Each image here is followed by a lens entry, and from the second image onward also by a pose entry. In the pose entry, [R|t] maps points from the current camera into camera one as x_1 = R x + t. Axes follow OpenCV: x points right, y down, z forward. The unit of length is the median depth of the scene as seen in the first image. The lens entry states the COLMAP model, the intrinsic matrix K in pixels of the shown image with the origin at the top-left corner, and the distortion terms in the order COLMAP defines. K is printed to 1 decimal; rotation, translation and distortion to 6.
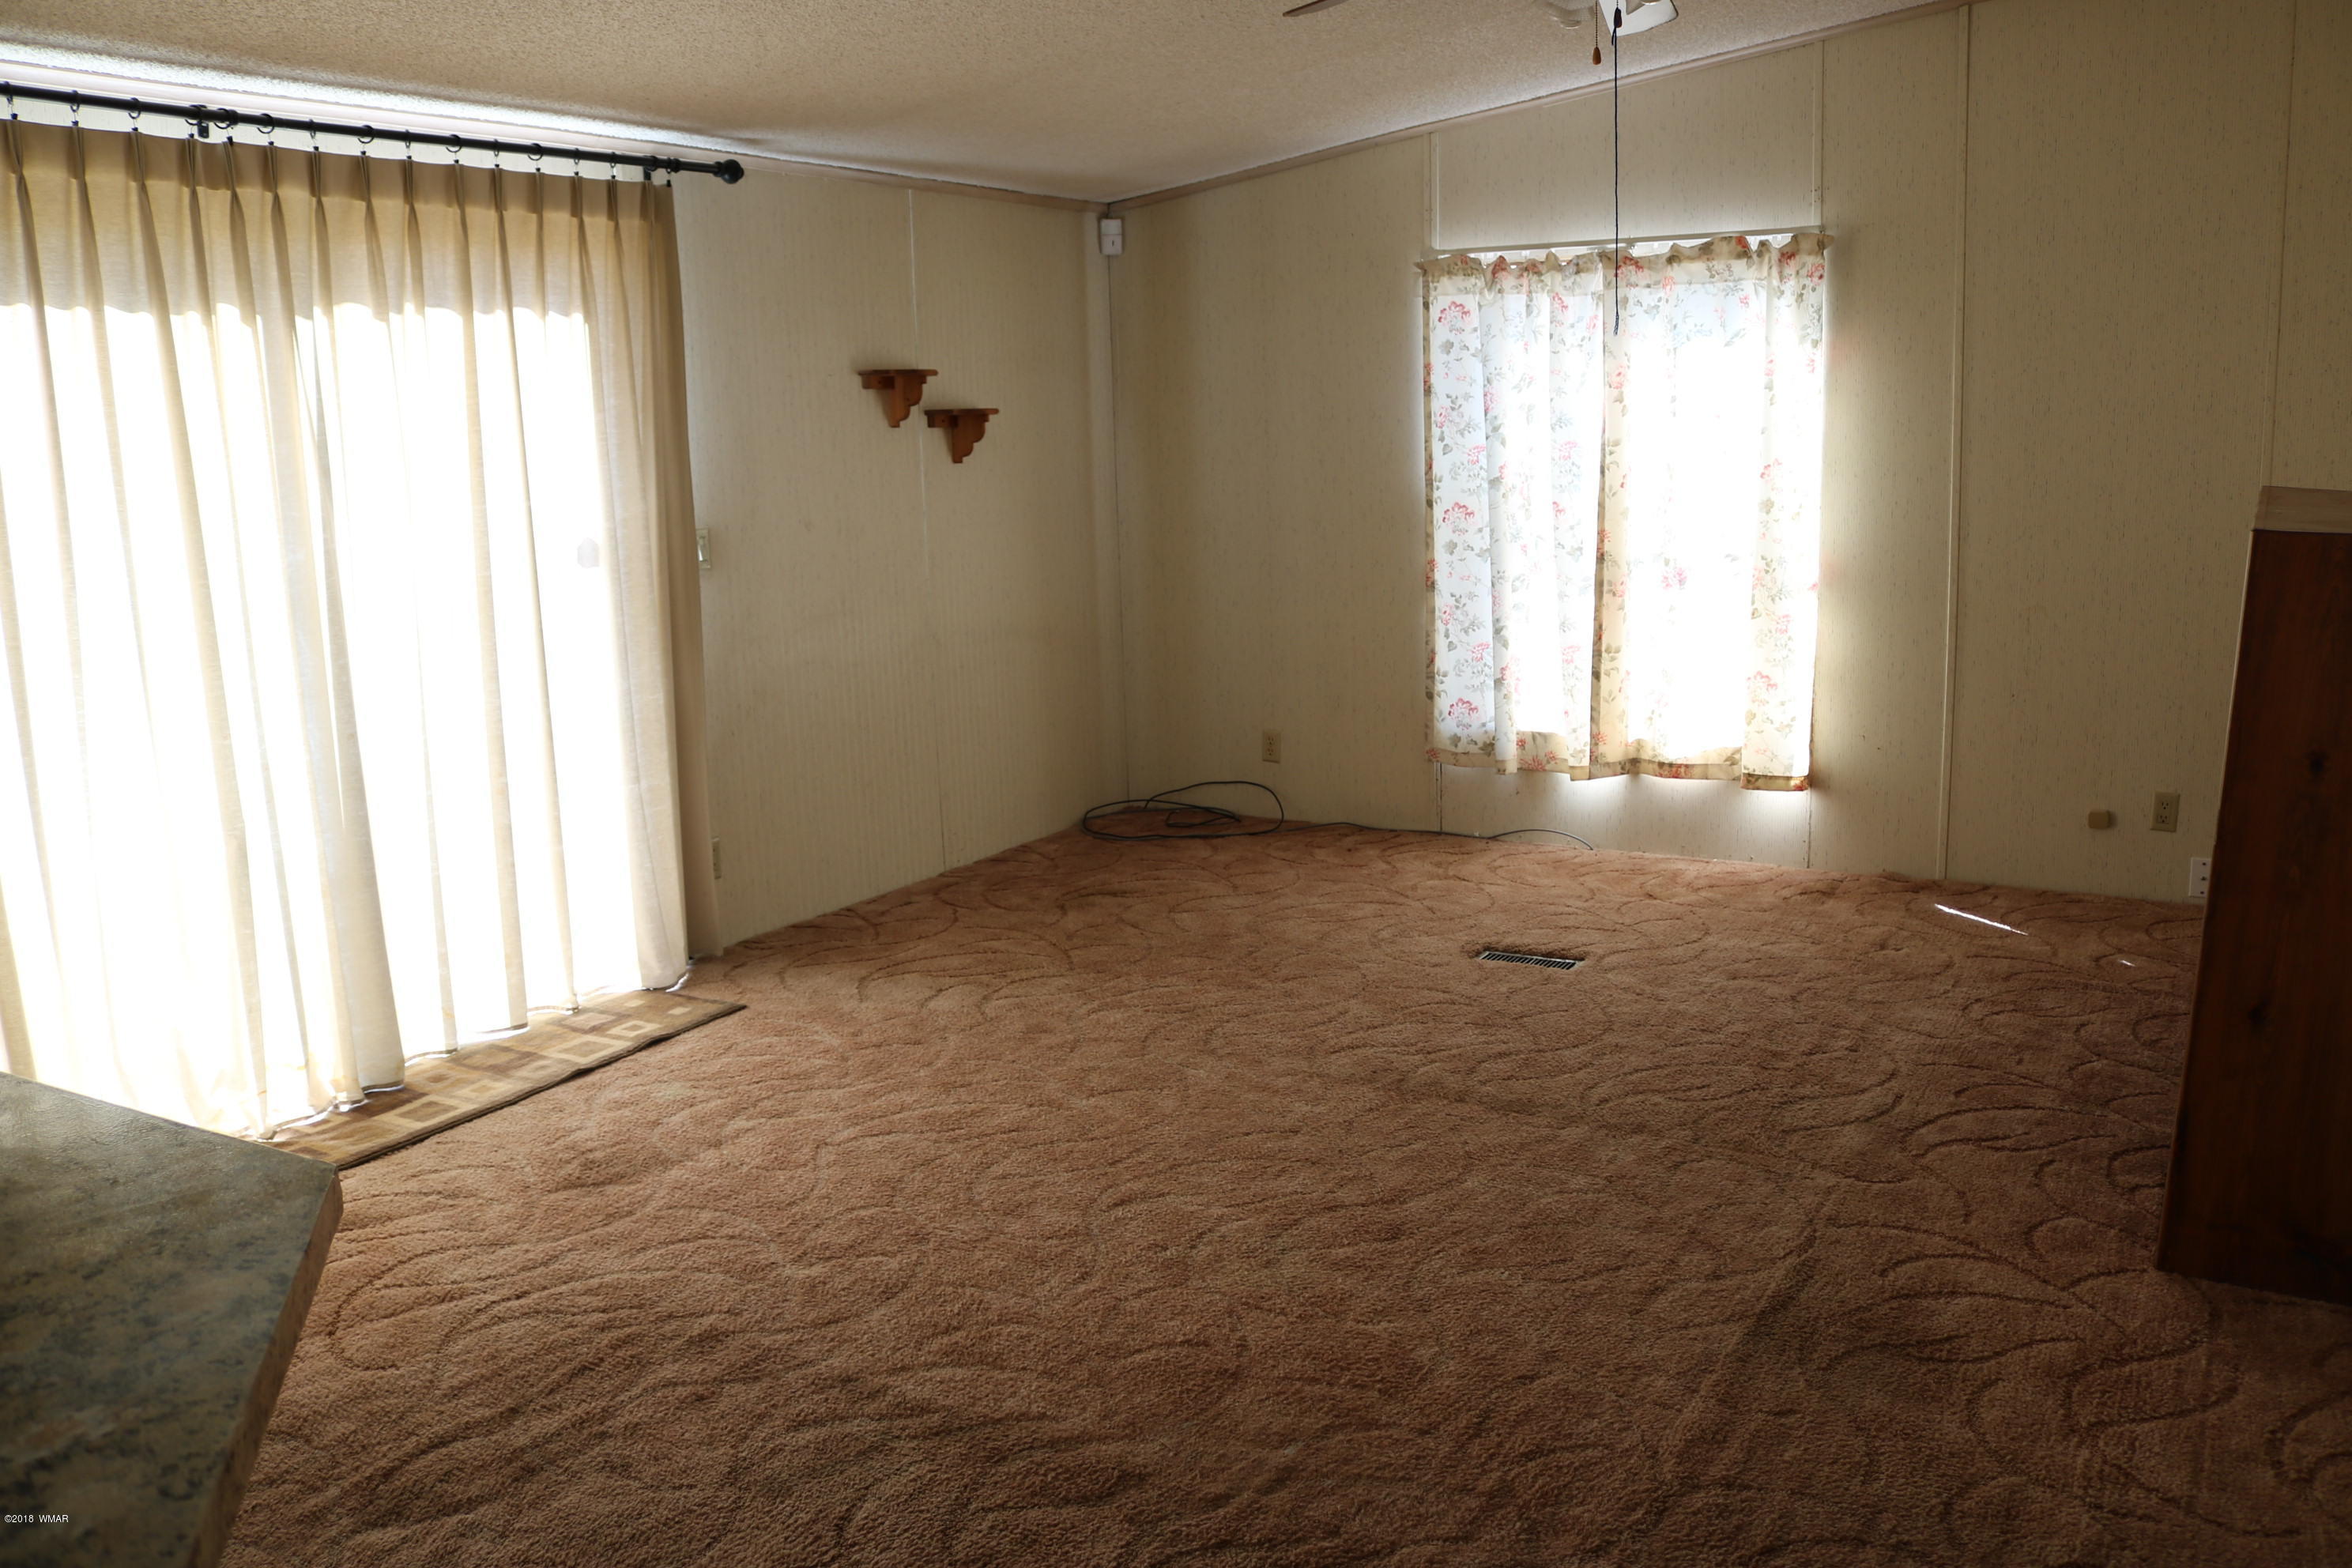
lens RADIAL K [[1943.4, 0, 1184.7], [0, 1943.4, 785.4], [0, 0, 1]] dist [-0.150267, 0.105461]
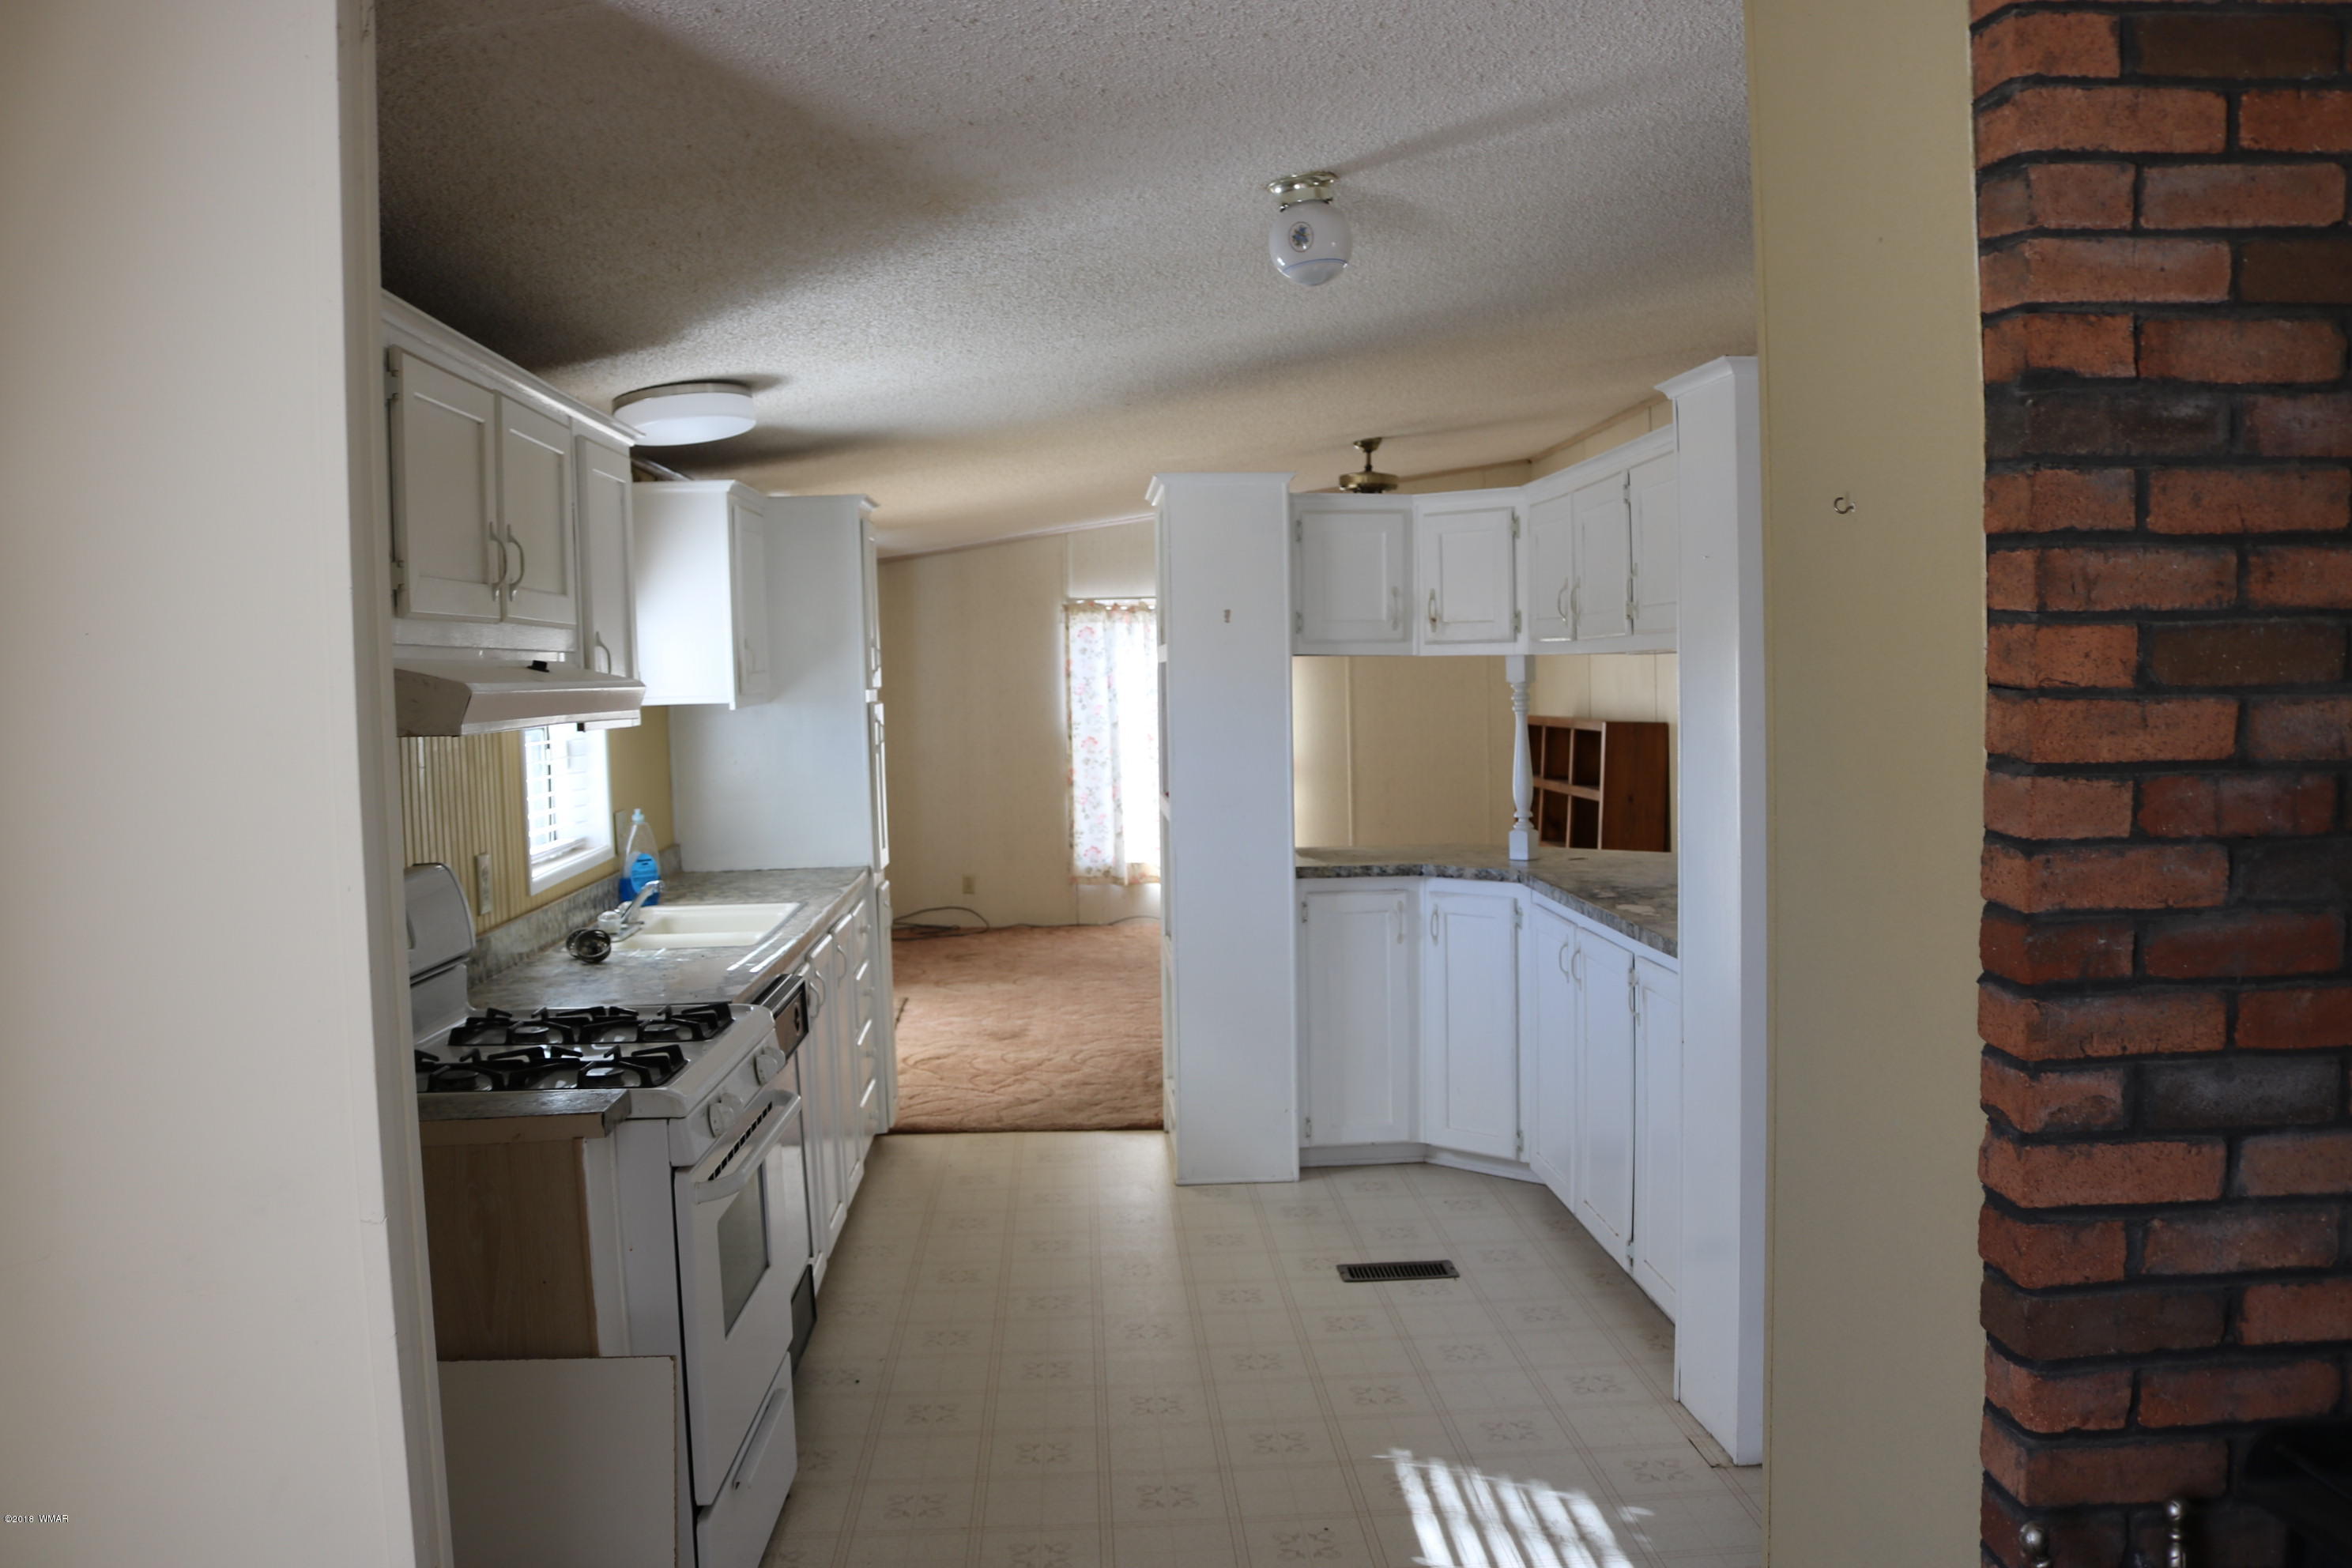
lens RADIAL K [[1943.4, 0, 1169.5], [0, 1943.4, 796.8], [0, 0, 1]] dist [-0.150267, 0.105461]
pose [[0.849555, -0.027213, 0.526797, -0.746689], [0.097990, 0.989427, -0.106917, 0.109659], [-0.518318, 0.142453, 0.843240, -0.554937]]
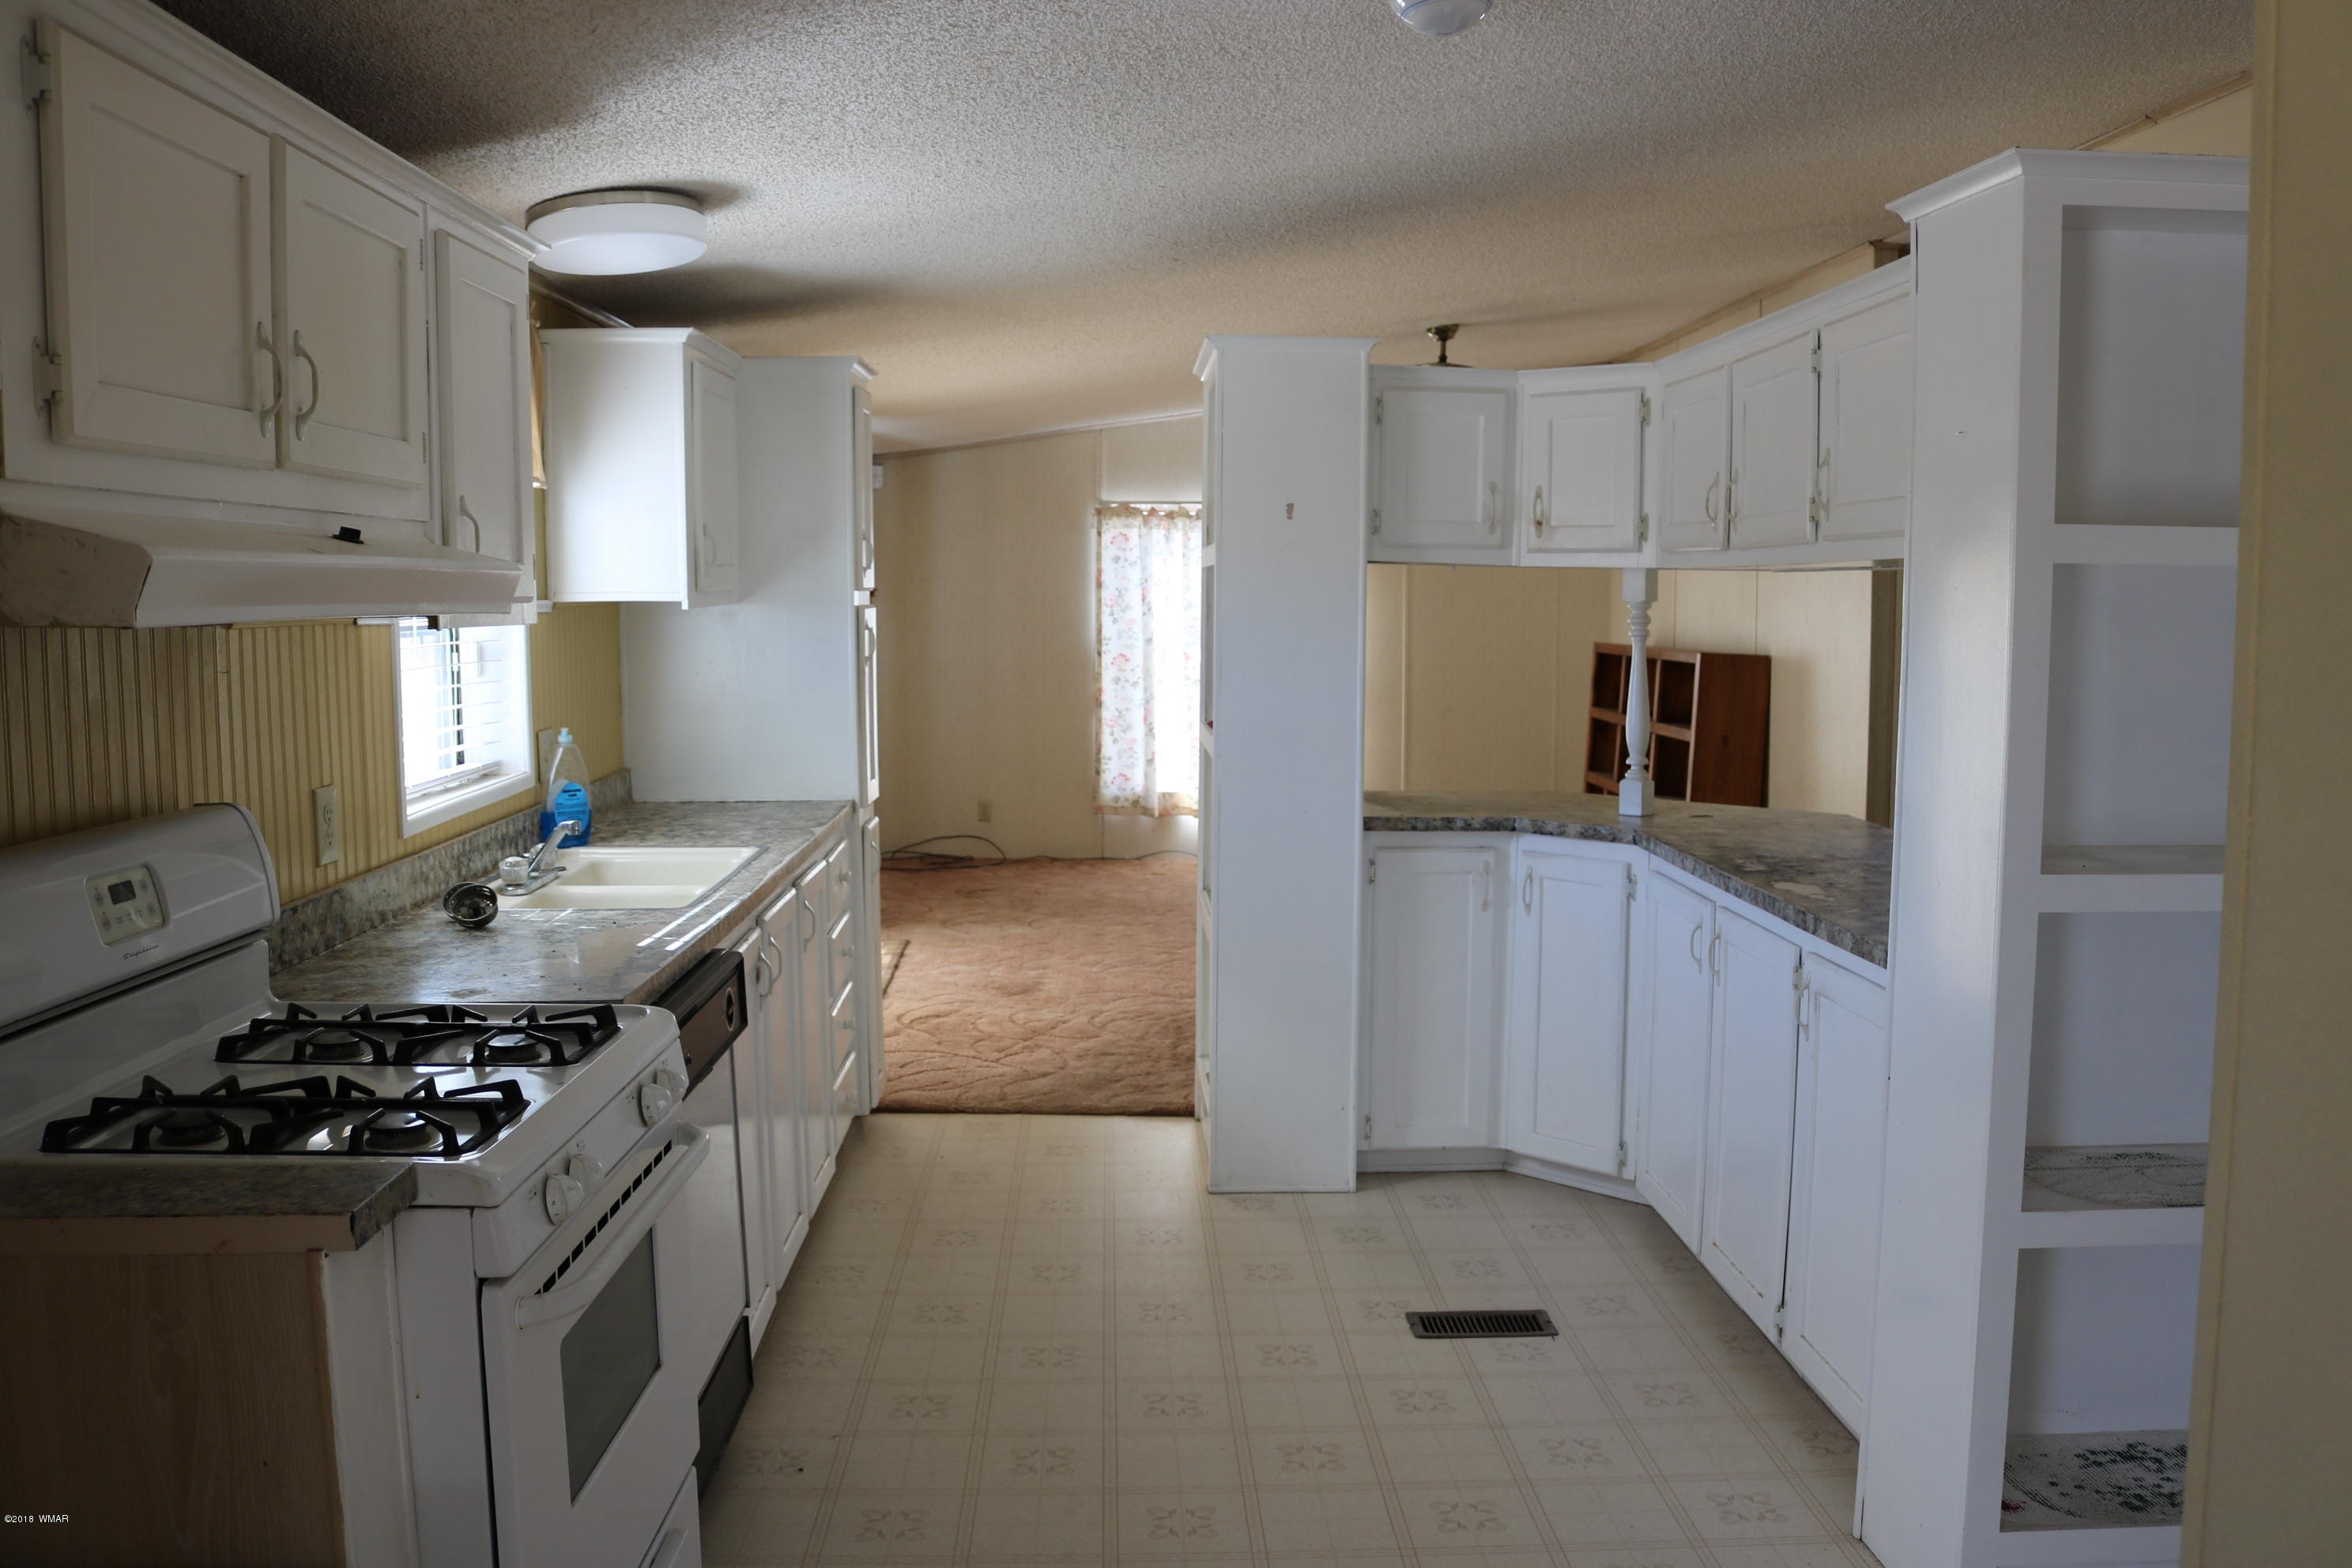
lens RADIAL K [[1943.4, 0, 1178.1], [0, 1943.4, 788.4], [0, 0, 1]] dist [-0.150267, 0.105461]
pose [[0.855915, -0.023761, 0.516570, -0.670429], [0.070354, 0.995006, -0.070804, 0.088416], [-0.512308, 0.096945, 0.853313, -0.423825]]
